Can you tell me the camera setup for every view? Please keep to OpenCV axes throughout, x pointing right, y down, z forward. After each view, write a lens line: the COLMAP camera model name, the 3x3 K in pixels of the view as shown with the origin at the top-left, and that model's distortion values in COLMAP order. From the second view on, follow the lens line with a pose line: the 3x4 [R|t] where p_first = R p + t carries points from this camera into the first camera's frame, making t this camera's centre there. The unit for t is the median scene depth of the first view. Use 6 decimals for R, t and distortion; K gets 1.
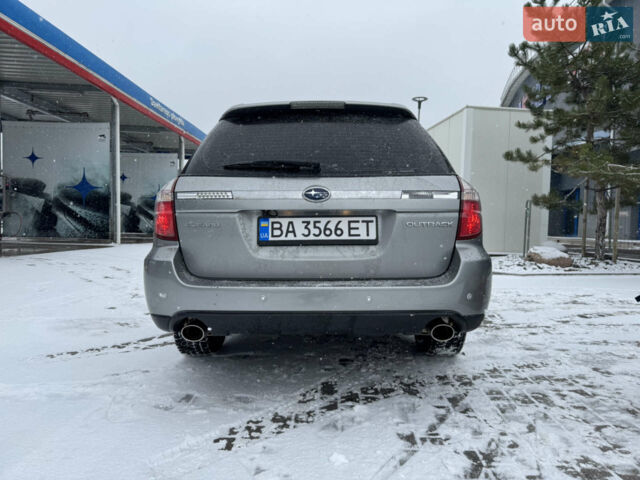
lens RADIAL K [[451.0, 0, 320.0], [0, 451.0, 240.0], [0, 0, 1]] dist [0.036072, -0.042827]
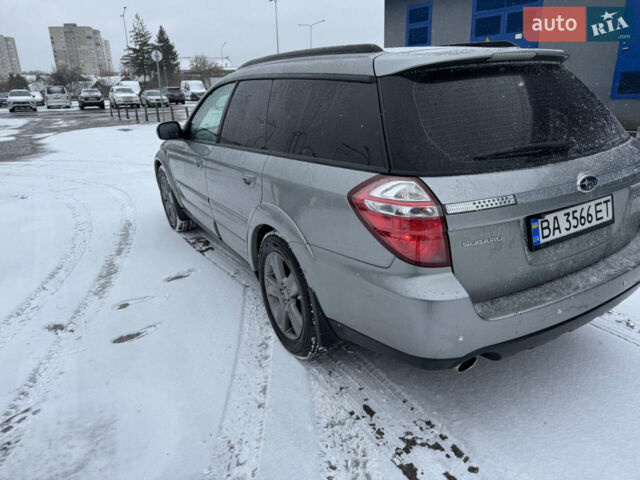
lens RADIAL K [[445.1, 0, 316.6], [0, 445.1, 243.7], [0, 0, 1]] dist [0.076974, -0.097559]
pose [[0.861256, -0.217050, 0.459486, -0.797290], [0.074962, 0.948567, 0.307572, -0.268350], [-0.502612, -0.230454, 0.833230, 0.454574]]
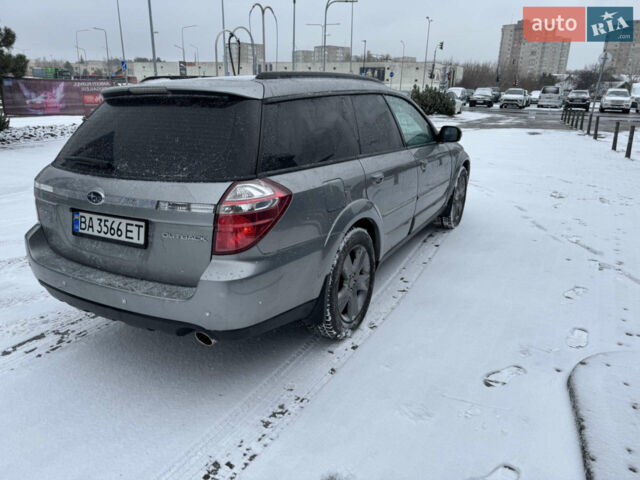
lens RADIAL K [[445.1, 0, 316.6], [0, 445.1, 243.7], [0, 0, 1]] dist [0.076974, -0.097559]
pose [[0.876637, 0.141115, -0.459994, 0.865144], [-0.010066, 0.961194, 0.275689, -0.266449], [0.481047, -0.237049, 0.844038, 0.287078]]
